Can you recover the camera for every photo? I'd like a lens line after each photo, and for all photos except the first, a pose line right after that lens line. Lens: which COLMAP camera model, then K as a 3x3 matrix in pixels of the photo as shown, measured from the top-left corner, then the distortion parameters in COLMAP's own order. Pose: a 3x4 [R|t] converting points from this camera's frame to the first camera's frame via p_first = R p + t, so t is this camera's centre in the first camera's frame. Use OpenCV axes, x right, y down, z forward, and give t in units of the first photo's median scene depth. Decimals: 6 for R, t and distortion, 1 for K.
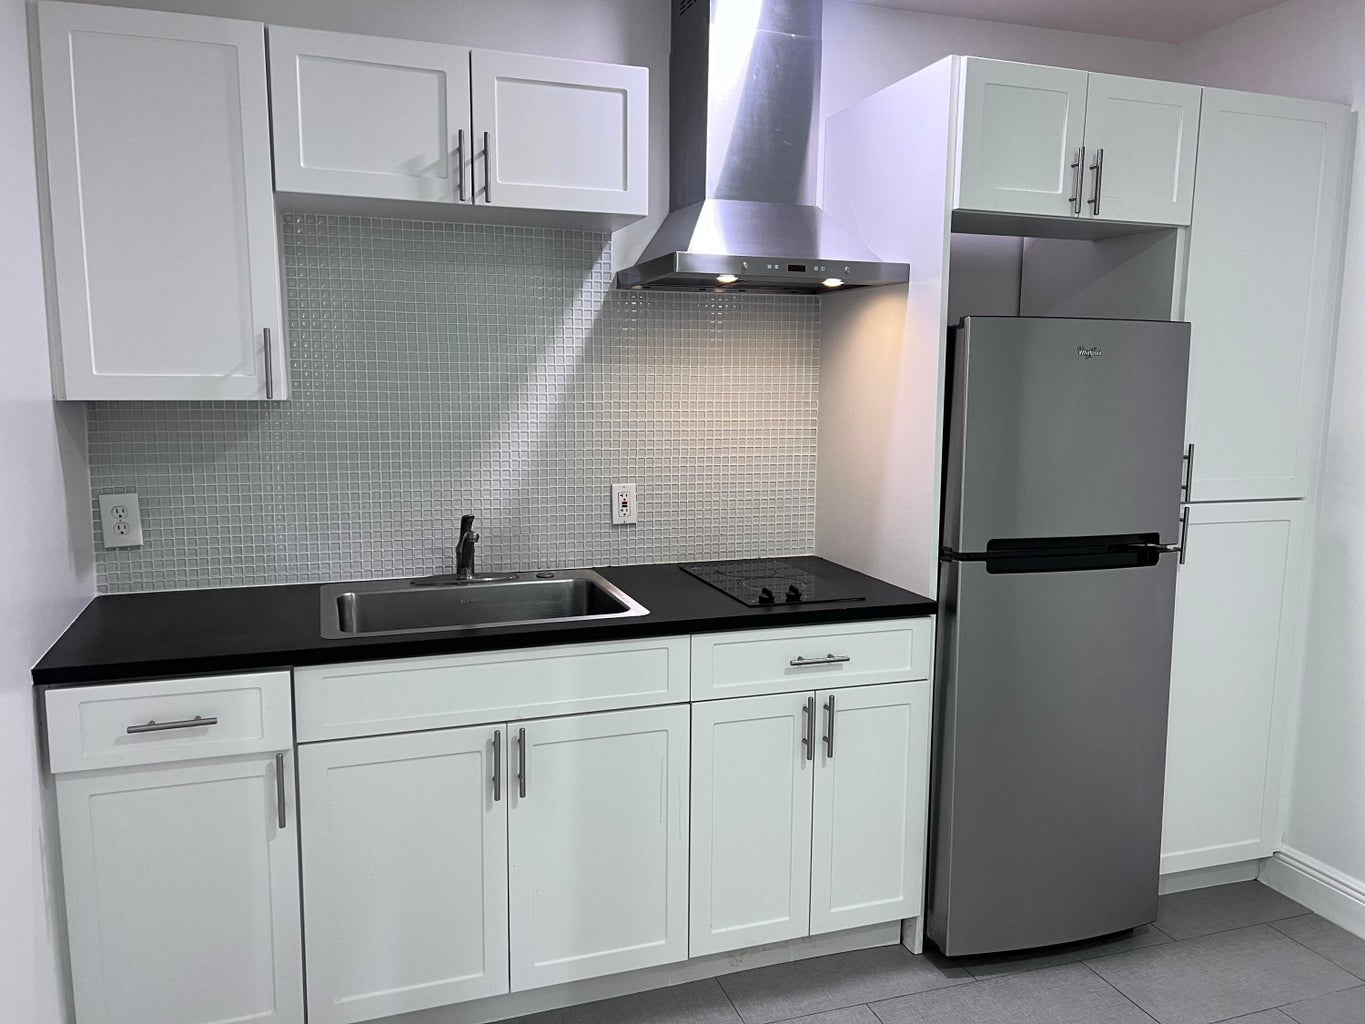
lens RADIAL K [[1031.5, 0, 684.3], [0, 1031.5, 512.8], [0, 0, 1]] dist [0.049499, -0.037782]
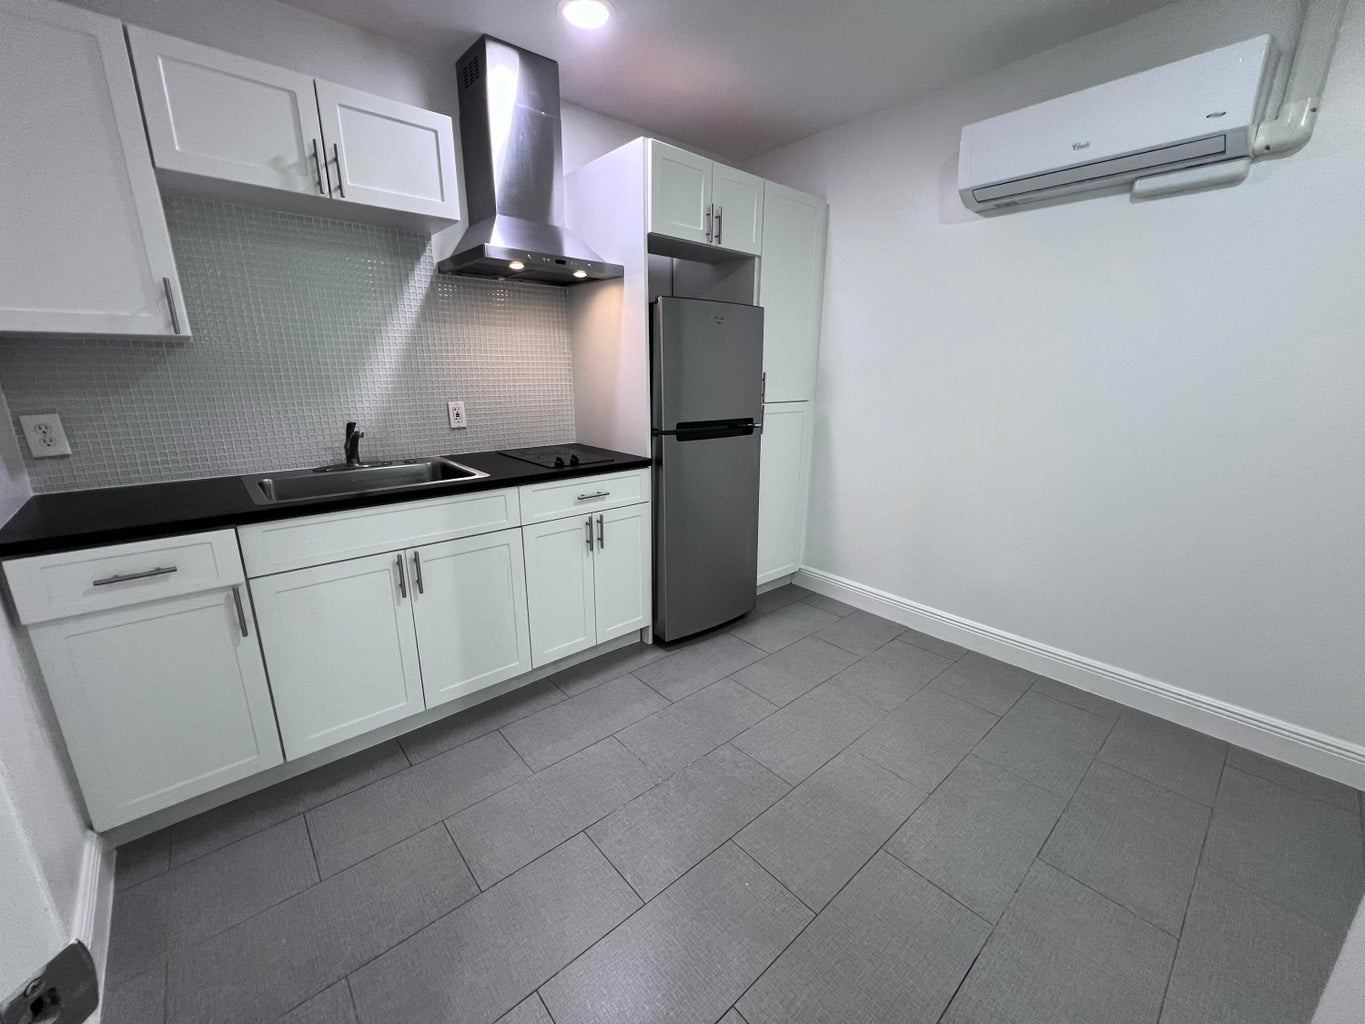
lens RADIAL K [[547.0, 0, 680.6], [0, 547.0, 512.0], [0, 0, 1]] dist [-0.000772, 0.000336]
pose [[0.925829, -0.099152, 0.364705, -0.071595], [0.052053, 0.989230, 0.136802, 0.049198], [-0.374342, -0.107672, 0.921019, 0.078147]]
